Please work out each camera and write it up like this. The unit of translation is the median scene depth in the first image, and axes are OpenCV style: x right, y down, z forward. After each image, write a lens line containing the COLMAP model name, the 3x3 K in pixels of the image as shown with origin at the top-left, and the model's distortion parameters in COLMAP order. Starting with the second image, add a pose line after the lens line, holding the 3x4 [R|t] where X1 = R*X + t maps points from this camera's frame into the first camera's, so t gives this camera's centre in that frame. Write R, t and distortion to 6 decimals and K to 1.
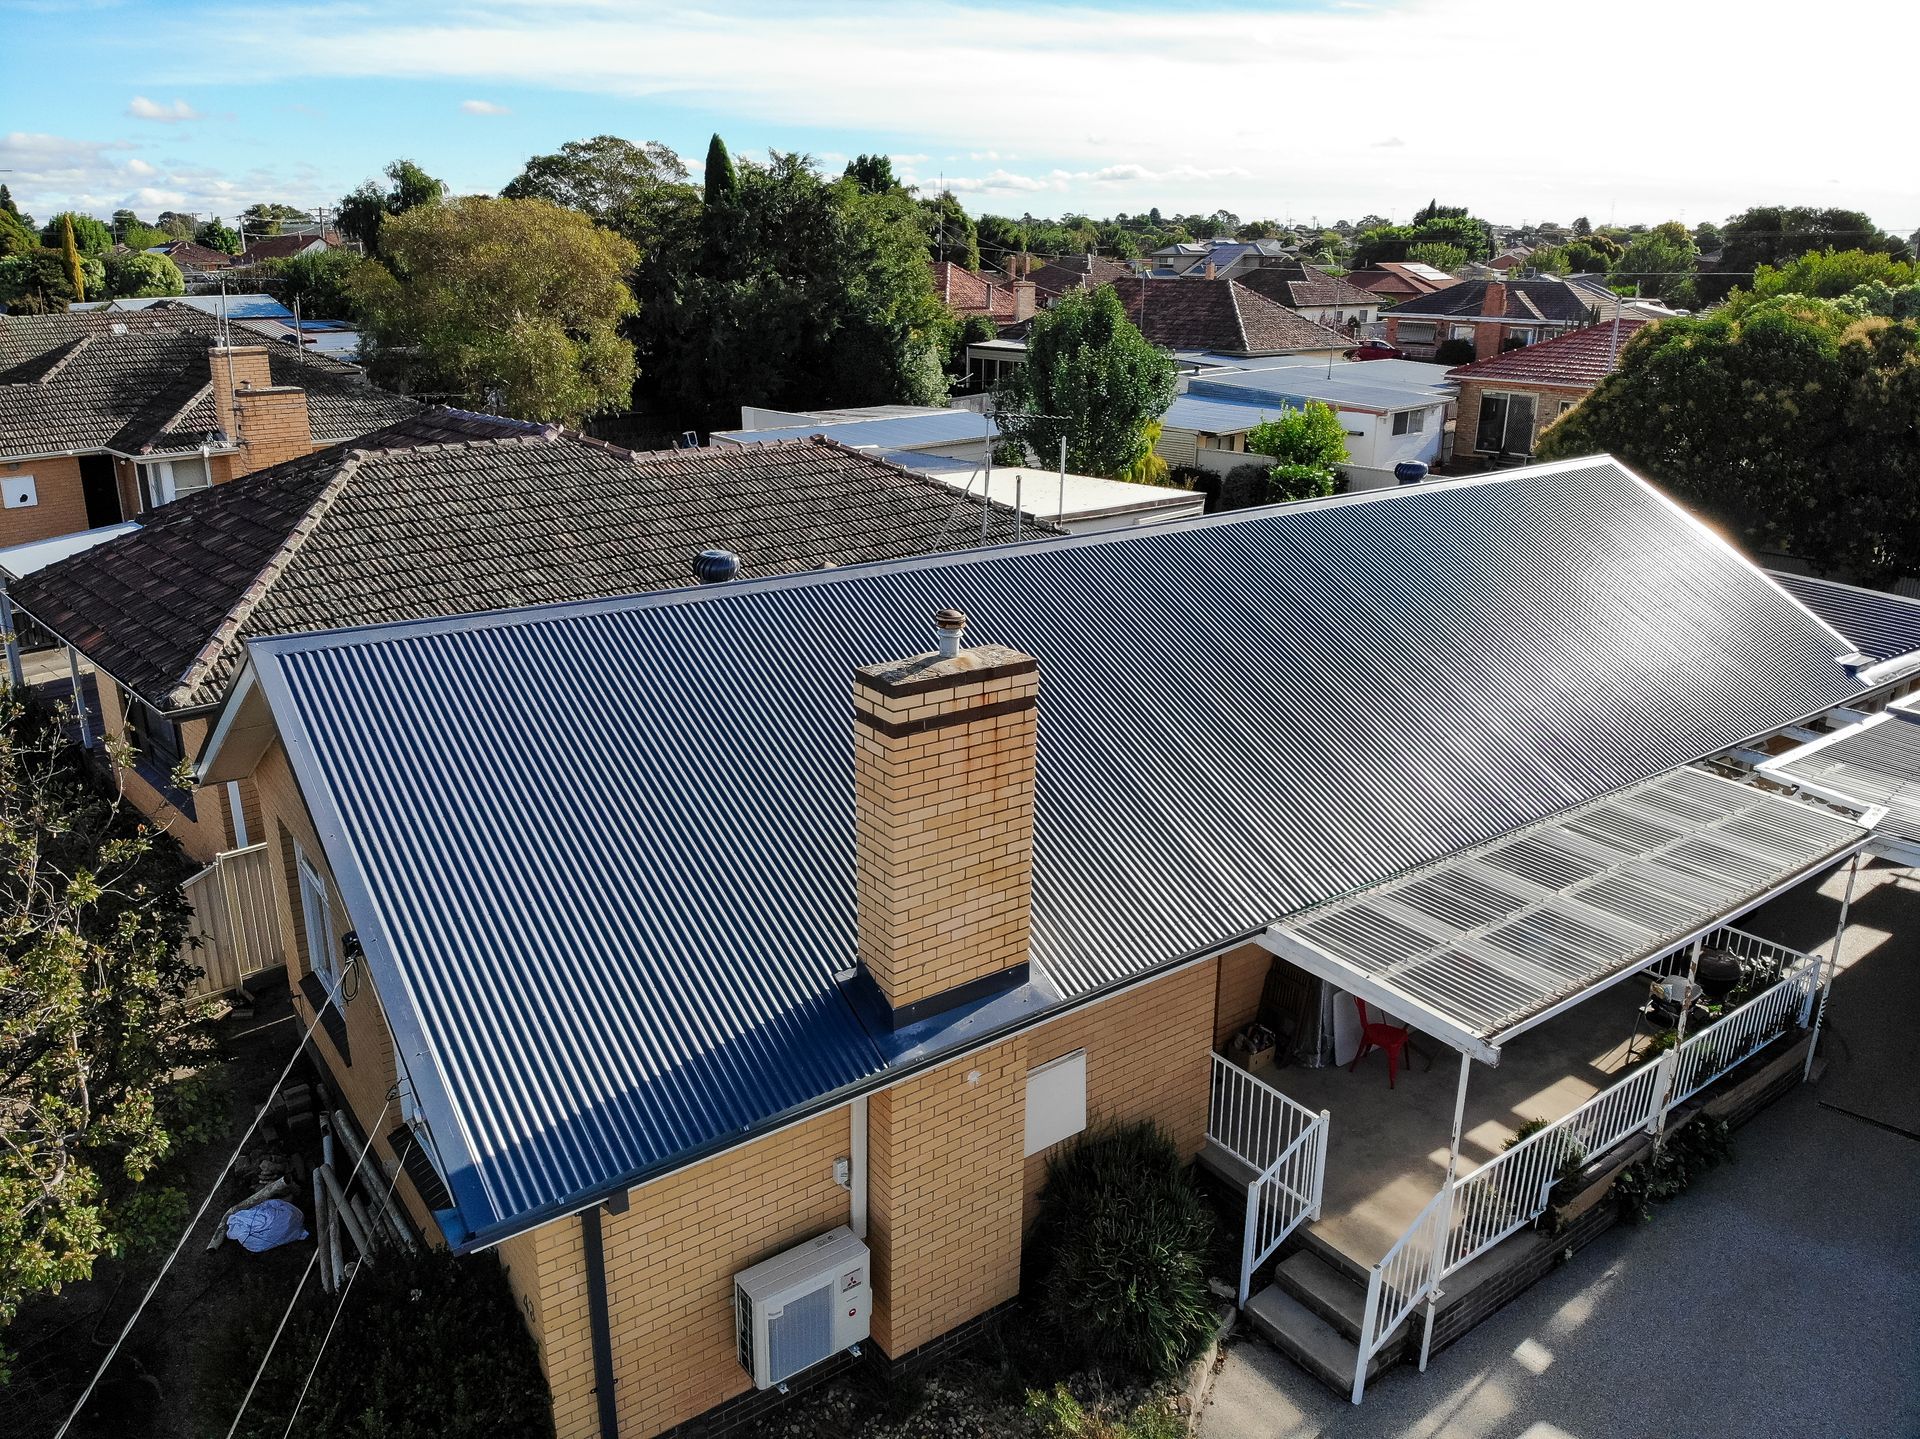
lens RADIAL K [[1464.7, 0, 1008.9], [0, 1464.7, 730.5], [0, 0, 1]] dist [0.084634, -0.184068]
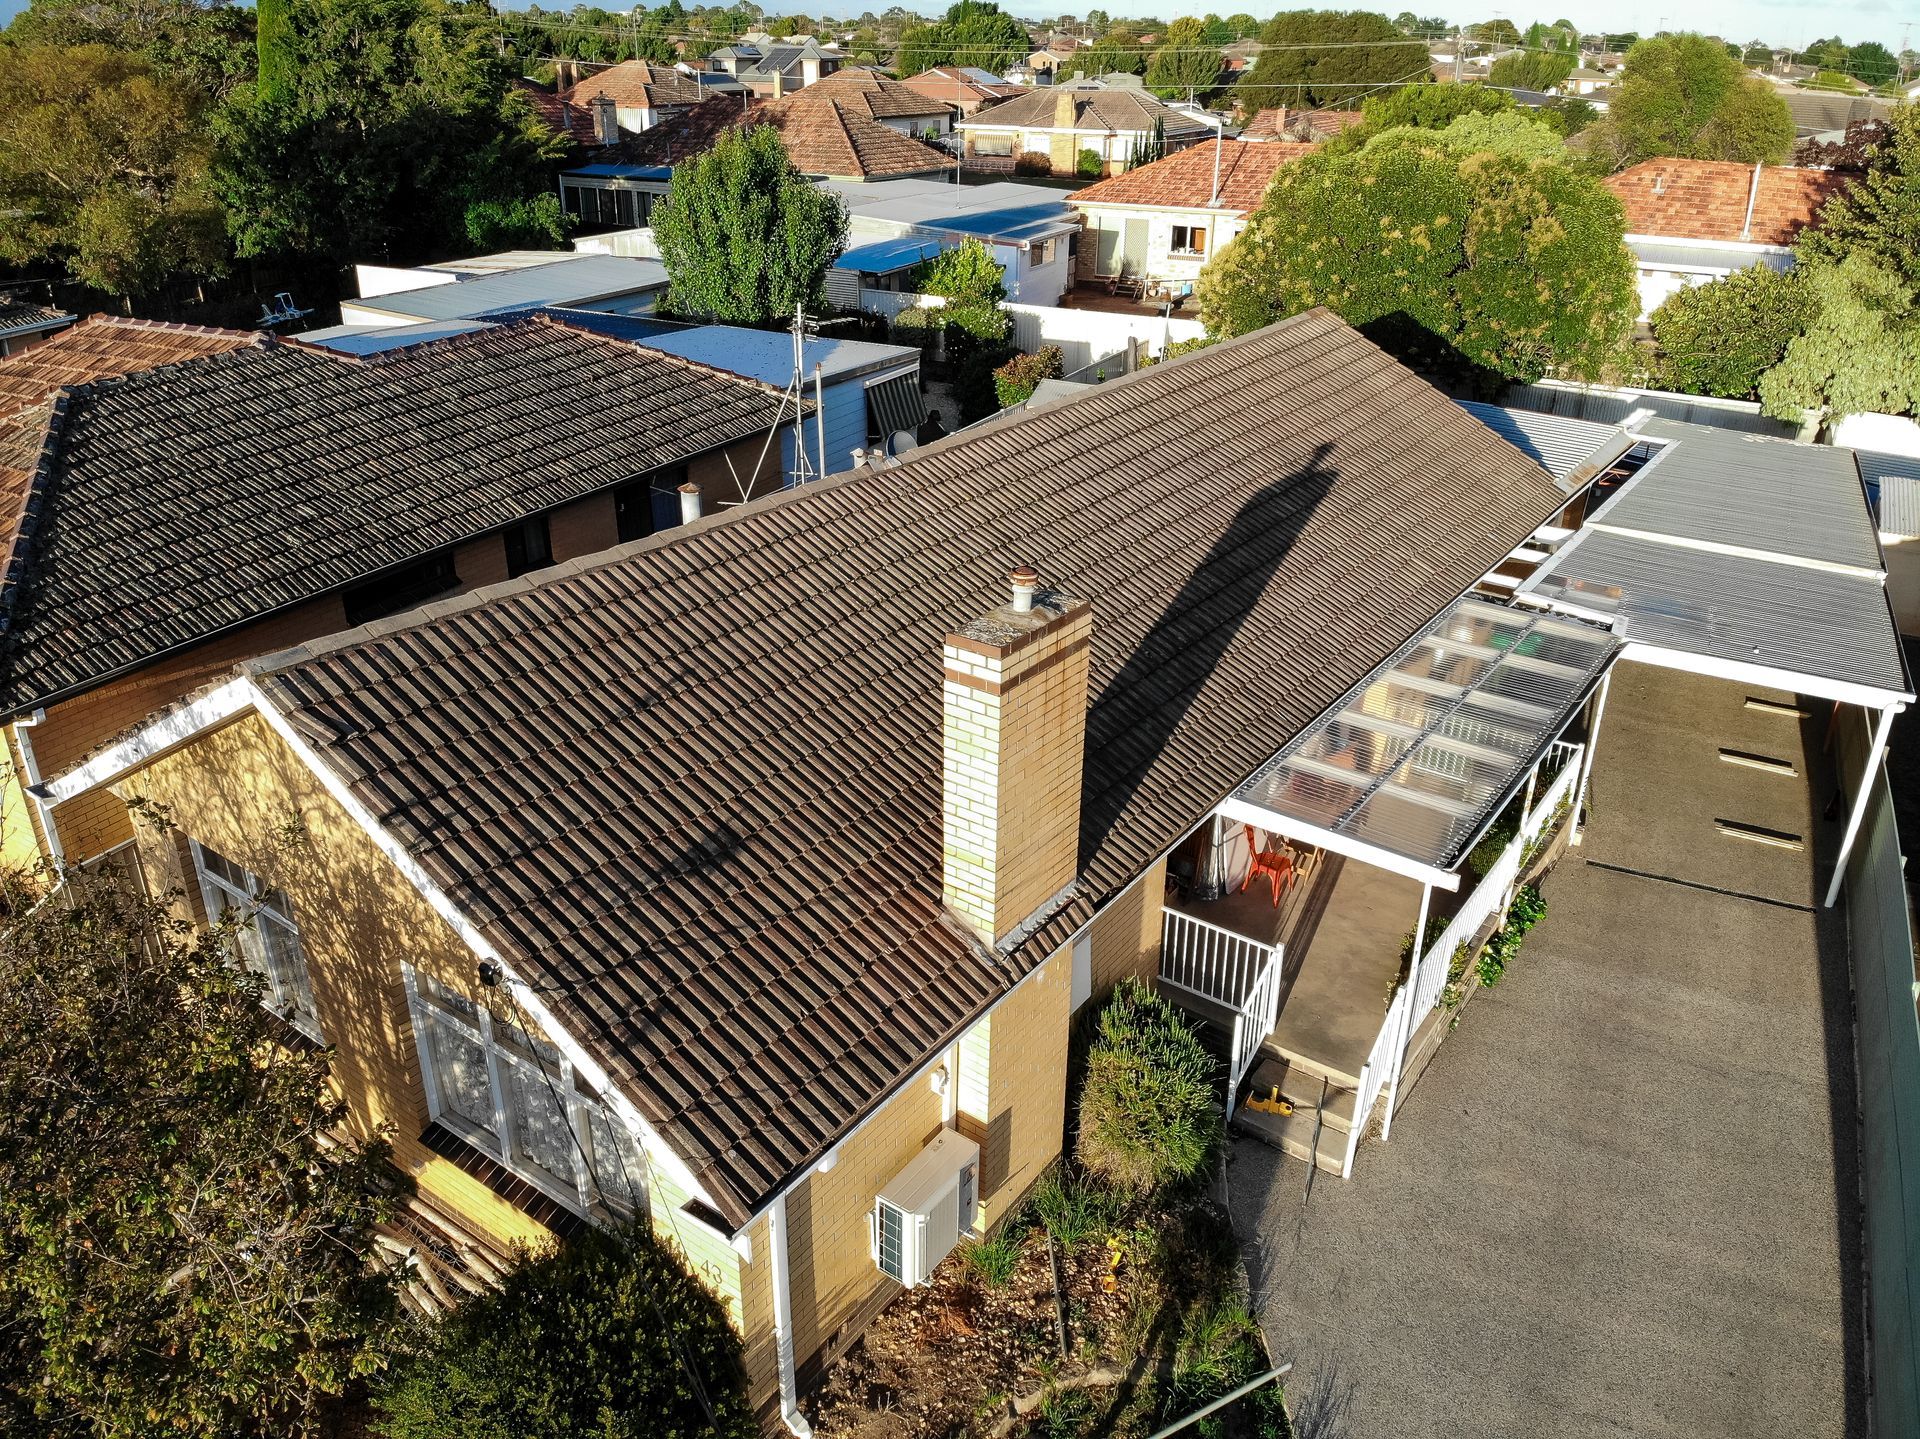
lens RADIAL K [[1464.7, 0, 1008.9], [0, 1464.7, 730.5], [0, 0, 1]] dist [0.084634, -0.184068]
pose [[0.951990, -0.132911, 0.275772, -0.272247], [0.097441, 0.985541, 0.138617, -0.086686], [-0.290209, -0.105090, 0.951176, -0.025880]]
